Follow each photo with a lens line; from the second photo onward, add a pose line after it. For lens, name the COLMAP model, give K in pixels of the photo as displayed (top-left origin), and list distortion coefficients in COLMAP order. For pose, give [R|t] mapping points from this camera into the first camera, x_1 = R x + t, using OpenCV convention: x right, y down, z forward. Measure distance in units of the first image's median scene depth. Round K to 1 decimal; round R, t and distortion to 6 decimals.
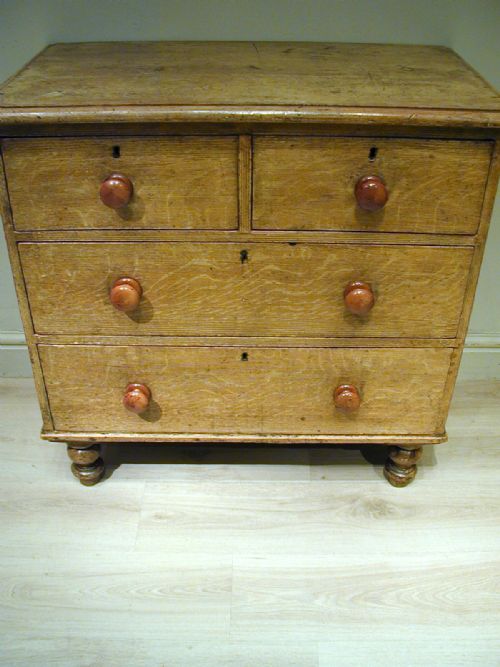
lens RADIAL K [[701.8, 0, 250.0], [0, 701.8, 333.5], [0, 0, 1]] dist [-0.237273, 0.261039]
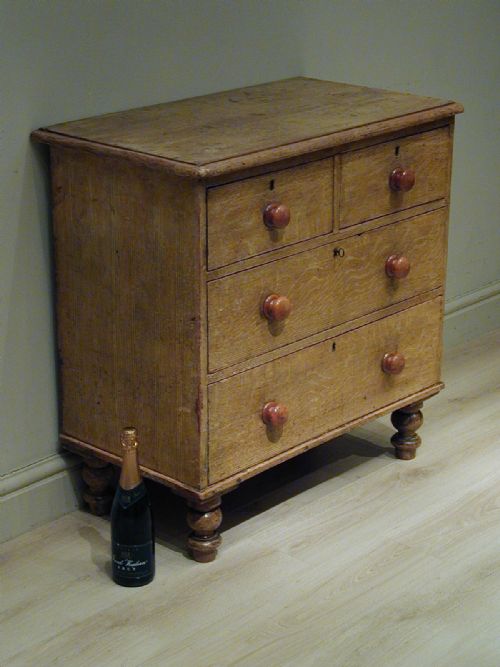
lens RADIAL K [[1541.9, 0, 250.0], [0, 1541.9, 333.5], [0, 0, 1]] dist [0.114100, 0.919093]
pose [[0.671197, -0.251631, 0.697263, -2.018195], [0.425607, 0.900949, -0.084558, 0.182867], [-0.606921, 0.353515, 0.711810, -0.804788]]
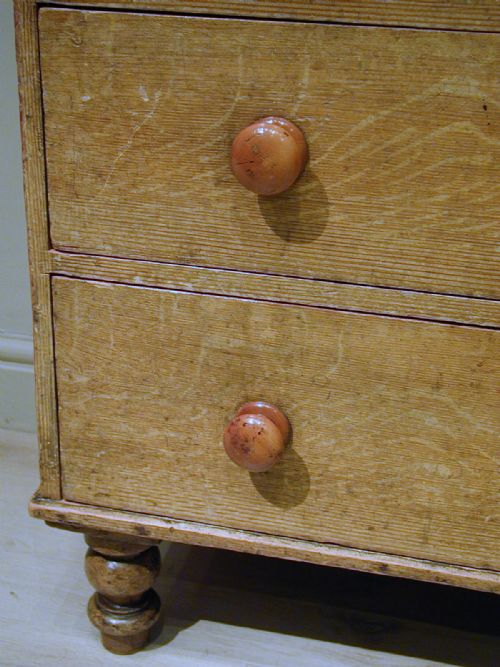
lens RADIAL K [[1020.9, 0, 246.8], [0, 1020.9, 323.5], [0, 0, 1]] dist [-0.074801, 0.366330]
pose [[0.972169, 0.112981, -0.205238, -0.053547], [-0.151188, 0.971754, -0.181210, 0.154062], [0.178968, 0.207196, 0.961790, 0.425235]]
